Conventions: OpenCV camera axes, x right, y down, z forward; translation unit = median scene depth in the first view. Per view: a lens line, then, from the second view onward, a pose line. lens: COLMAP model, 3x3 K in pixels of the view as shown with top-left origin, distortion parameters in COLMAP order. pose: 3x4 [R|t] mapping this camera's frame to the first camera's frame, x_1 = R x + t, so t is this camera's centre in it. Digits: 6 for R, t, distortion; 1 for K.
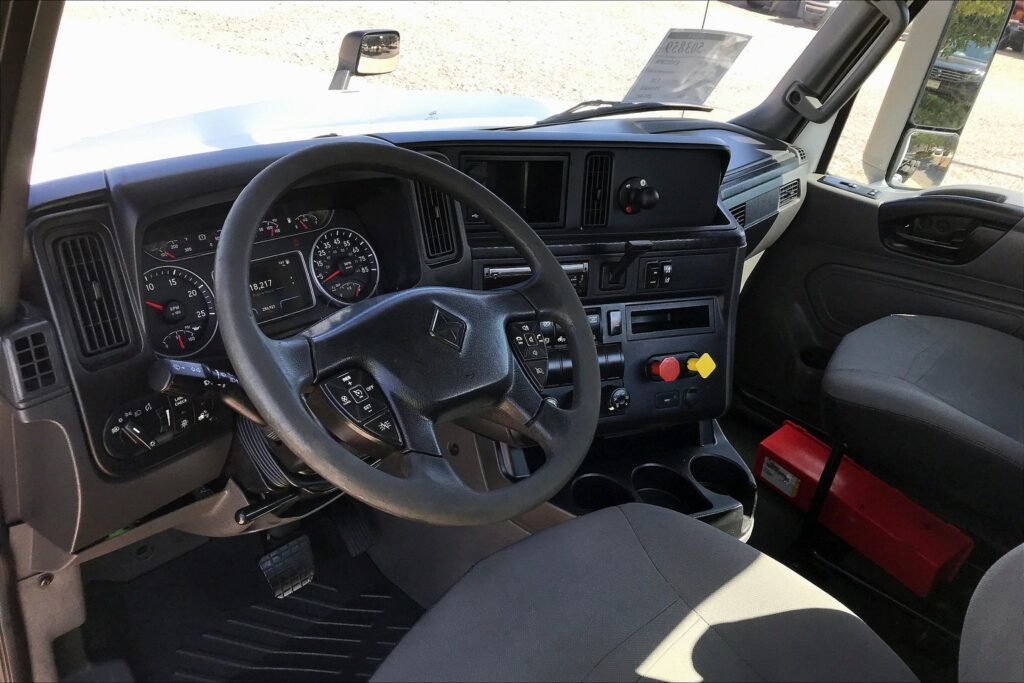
lens RADIAL K [[837.5, 0, 518.5], [0, 837.5, 331.9], [0, 0, 1]] dist [0.057295, -0.078581]
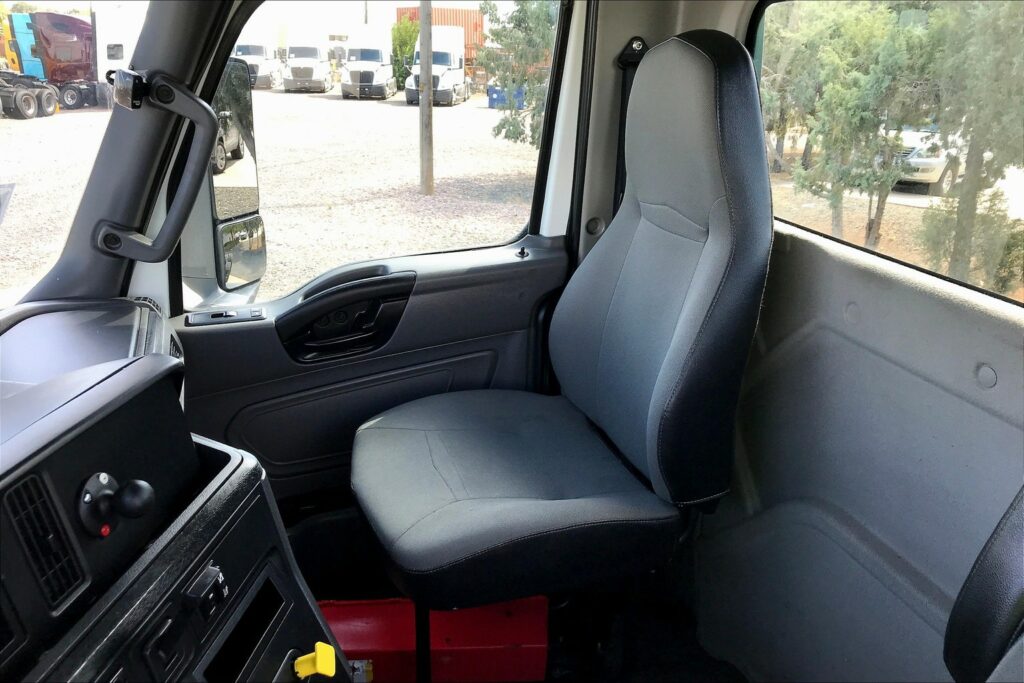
lens RADIAL K [[837.5, 0, 505.3], [0, 837.5, 344.4], [0, 0, 1]] dist [0.057295, -0.078581]
pose [[0.550269, -0.416945, 0.723437, -0.099334], [0.453424, 0.876741, 0.160411, -0.271265], [-0.701150, 0.239755, 0.671496, 0.471119]]
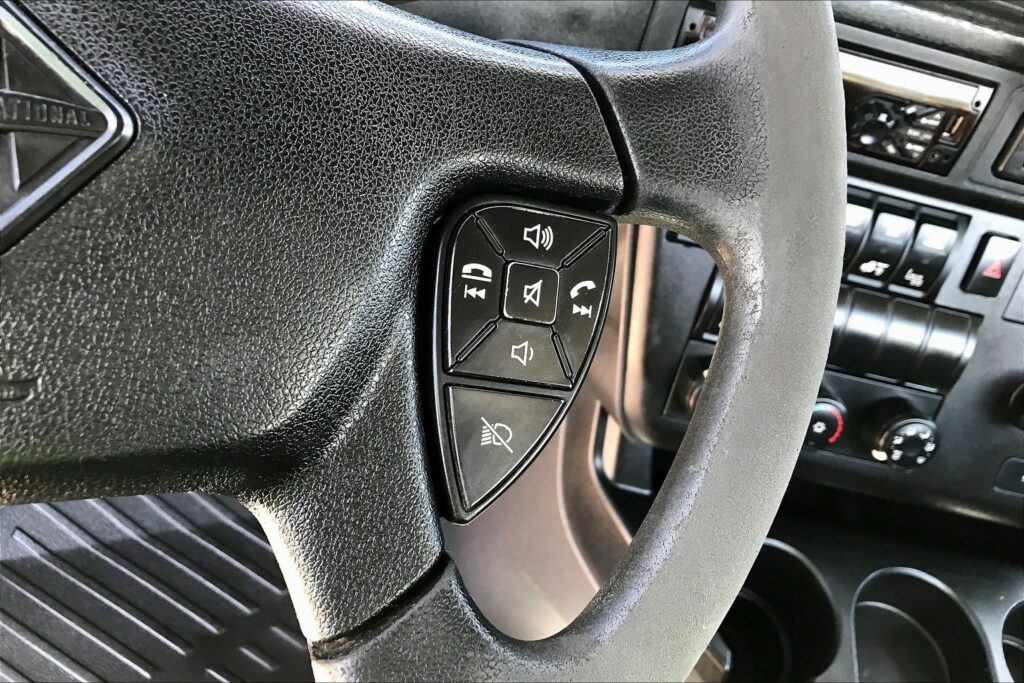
lens RADIAL K [[837.5, 0, 491.1], [0, 837.5, 321.1], [0, 0, 1]] dist [0.057295, -0.078581]
pose [[0.847493, 0.410252, -0.336822, 0.072160], [-0.312174, 0.898431, 0.308819, -0.043535], [0.429305, -0.156574, 0.889484, 0.640326]]
